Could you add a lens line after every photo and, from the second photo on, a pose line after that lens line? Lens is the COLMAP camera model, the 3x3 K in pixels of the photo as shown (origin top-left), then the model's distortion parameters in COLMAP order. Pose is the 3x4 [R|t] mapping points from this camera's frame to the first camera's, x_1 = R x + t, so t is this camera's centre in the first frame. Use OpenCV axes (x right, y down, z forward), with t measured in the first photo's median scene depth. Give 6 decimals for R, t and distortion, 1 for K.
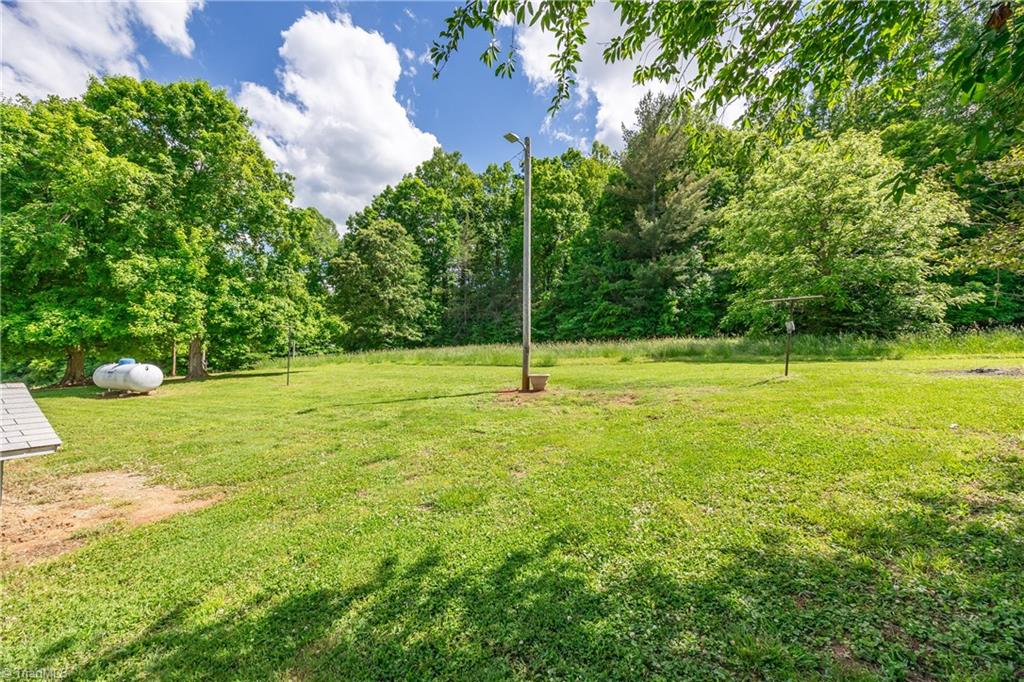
lens RADIAL K [[385.3, 0, 512.0], [0, 385.3, 341.0], [0, 0, 1]] dist [-0.002386, -0.000229]
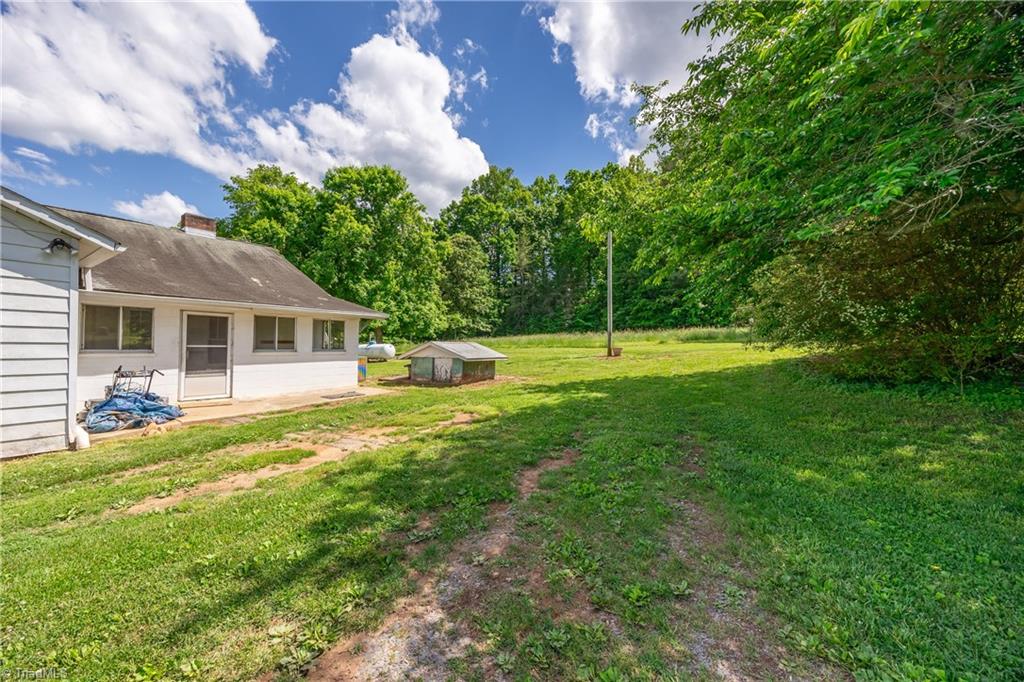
lens RADIAL K [[393.3, 0, 510.2], [0, 393.3, 340.1], [0, 0, 1]] dist [-0.001924, -0.000428]
pose [[0.997735, -0.004184, -0.067132, -0.086990], [0.005425, 0.999818, 0.018317, 0.004477], [0.067043, -0.018640, 0.997576, -0.253332]]
